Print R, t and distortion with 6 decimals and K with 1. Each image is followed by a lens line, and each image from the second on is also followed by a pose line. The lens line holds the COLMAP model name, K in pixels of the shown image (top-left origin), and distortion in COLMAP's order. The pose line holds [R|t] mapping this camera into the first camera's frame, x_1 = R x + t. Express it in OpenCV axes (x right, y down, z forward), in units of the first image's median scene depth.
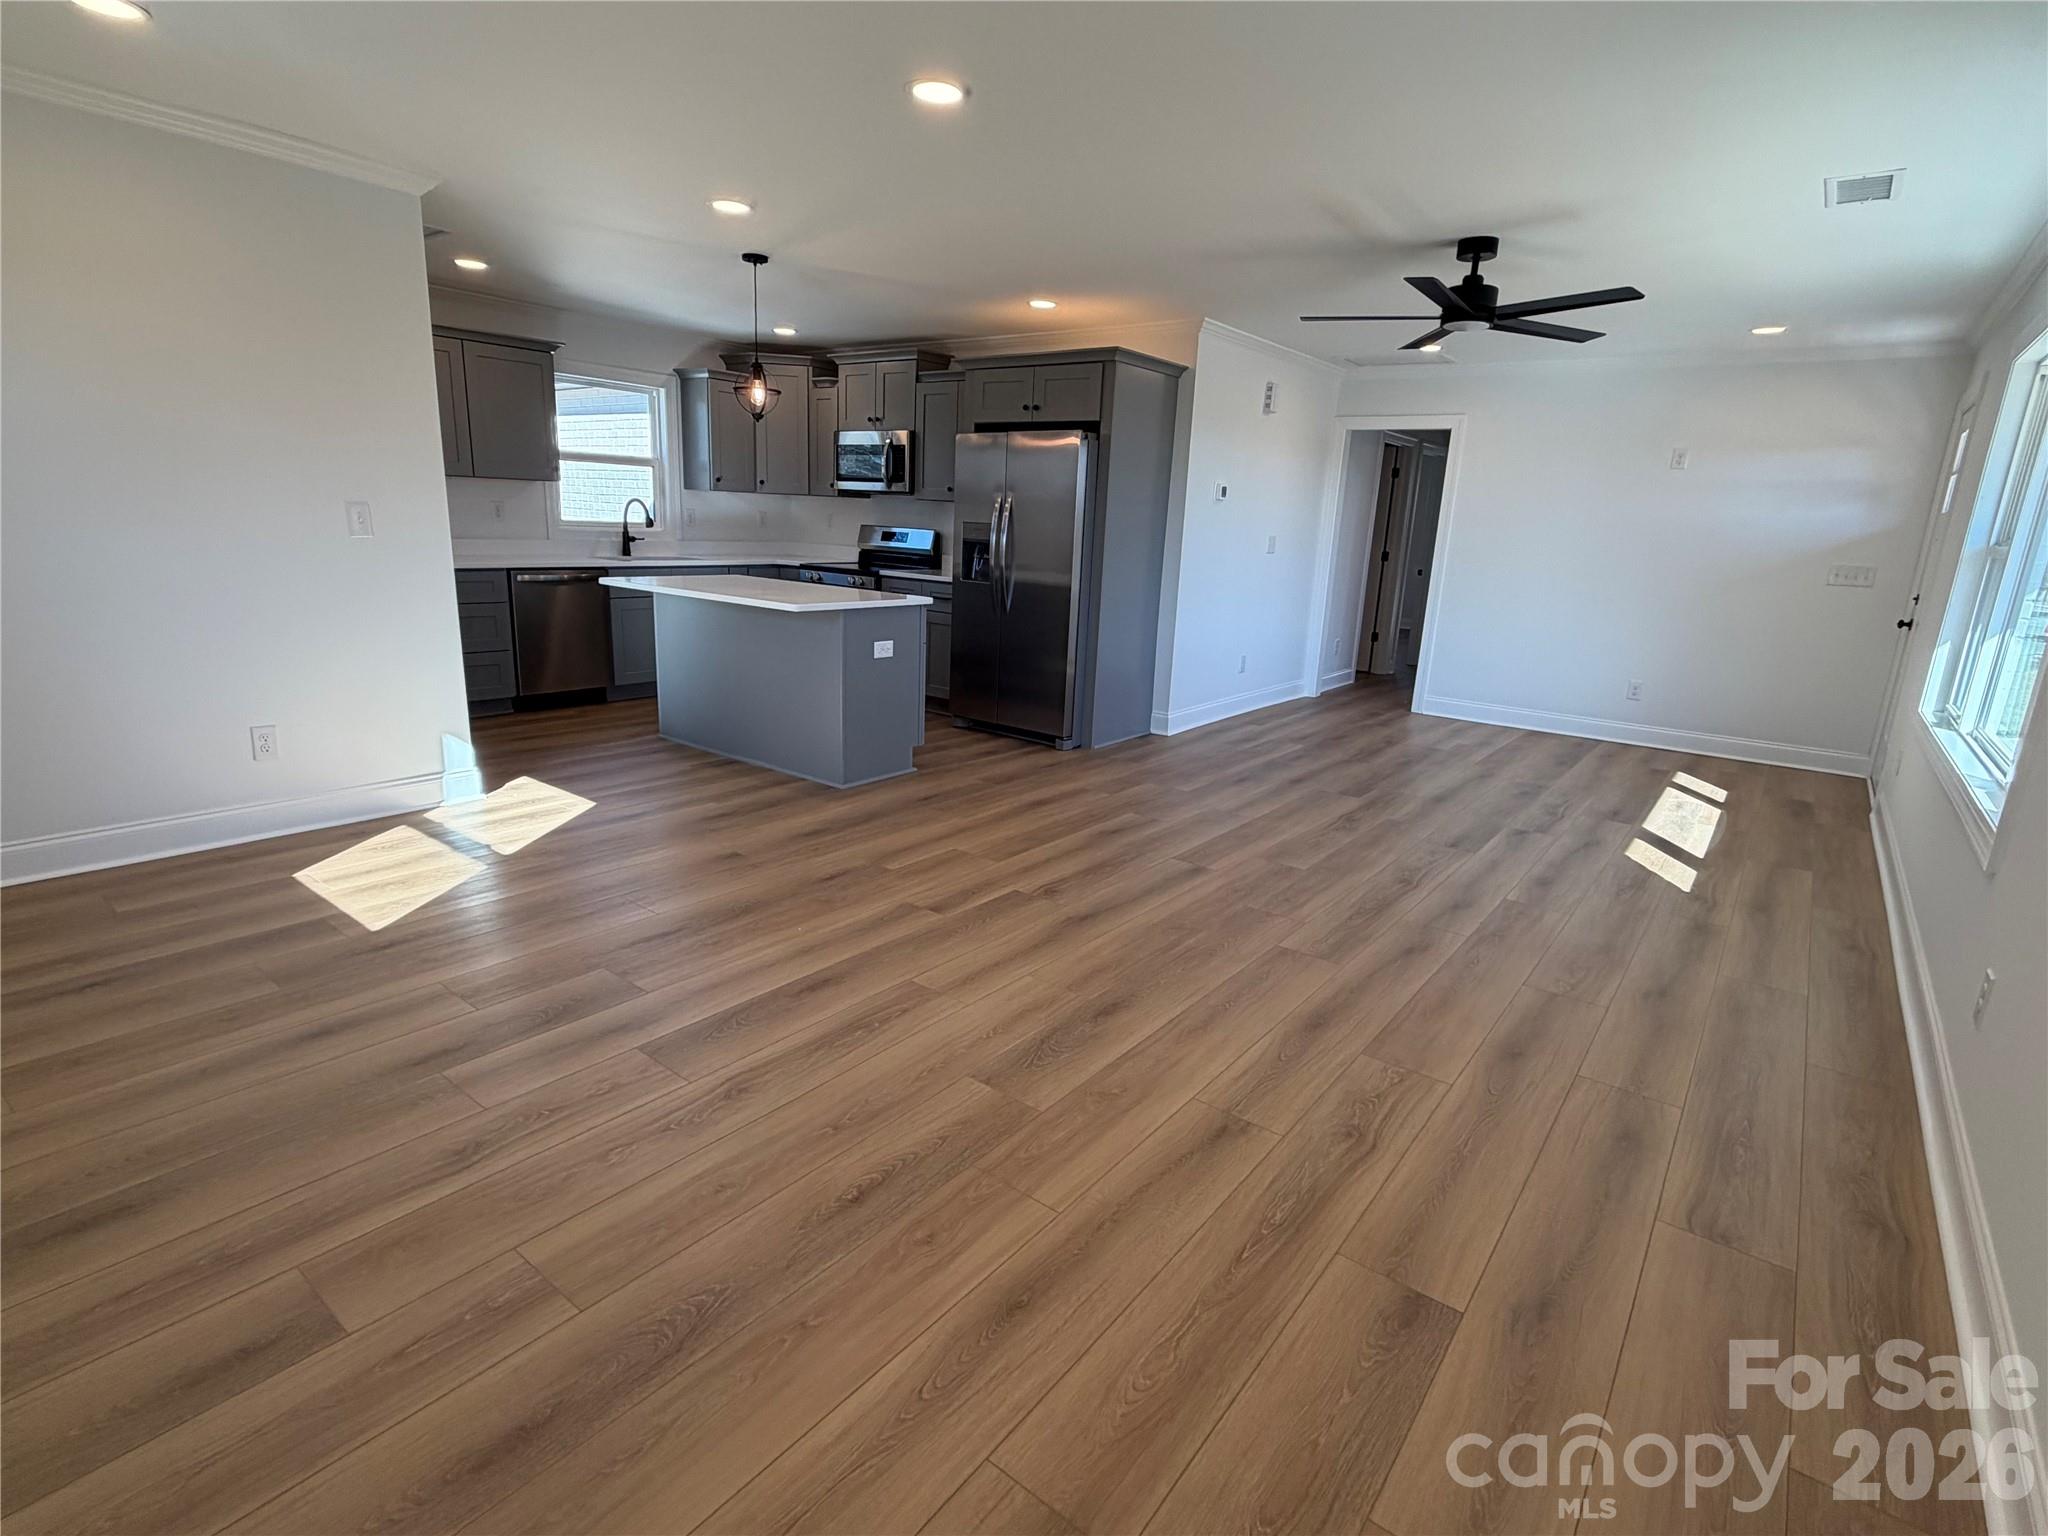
lens RADIAL K [[1015.8, 0, 1011.9], [0, 1015.8, 759.3], [0, 0, 1]] dist [0.000165, -0.001296]
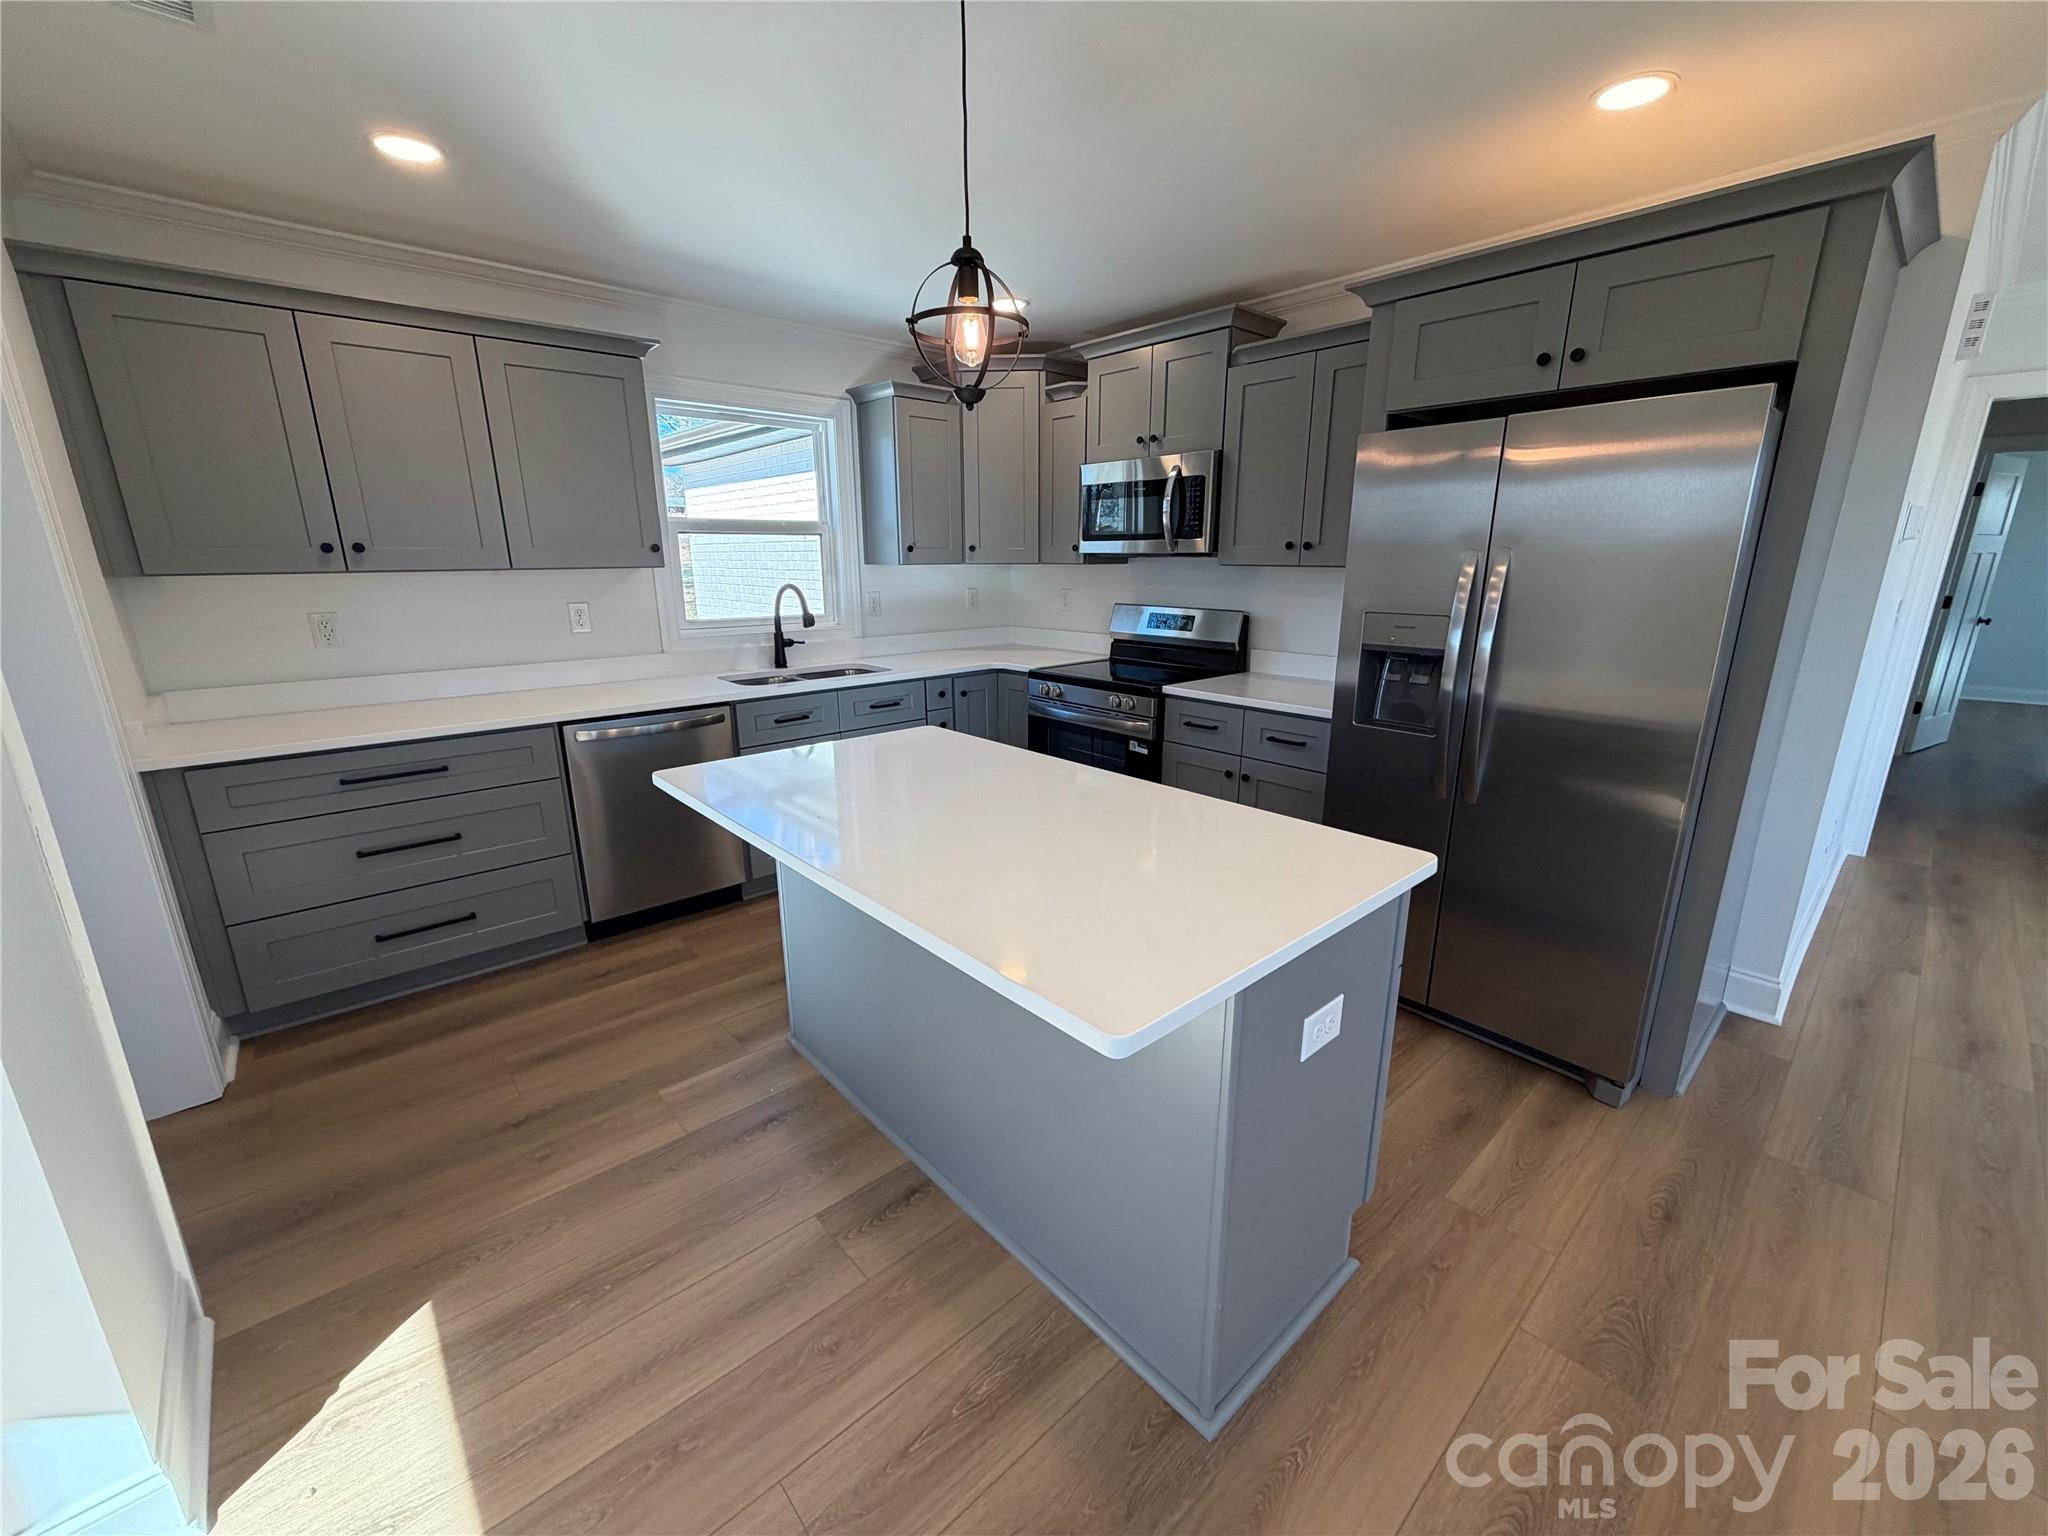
lens RADIAL K [[816.8, 0, 1015.5], [0, 816.8, 772.4], [0, 0, 1]] dist [-0.001072, -0.000652]
pose [[0.983301, -0.000332, -0.181984, -0.152191], [0.003381, 0.999859, 0.016444, -0.169485], [0.181953, -0.016785, 0.983164, 0.598249]]
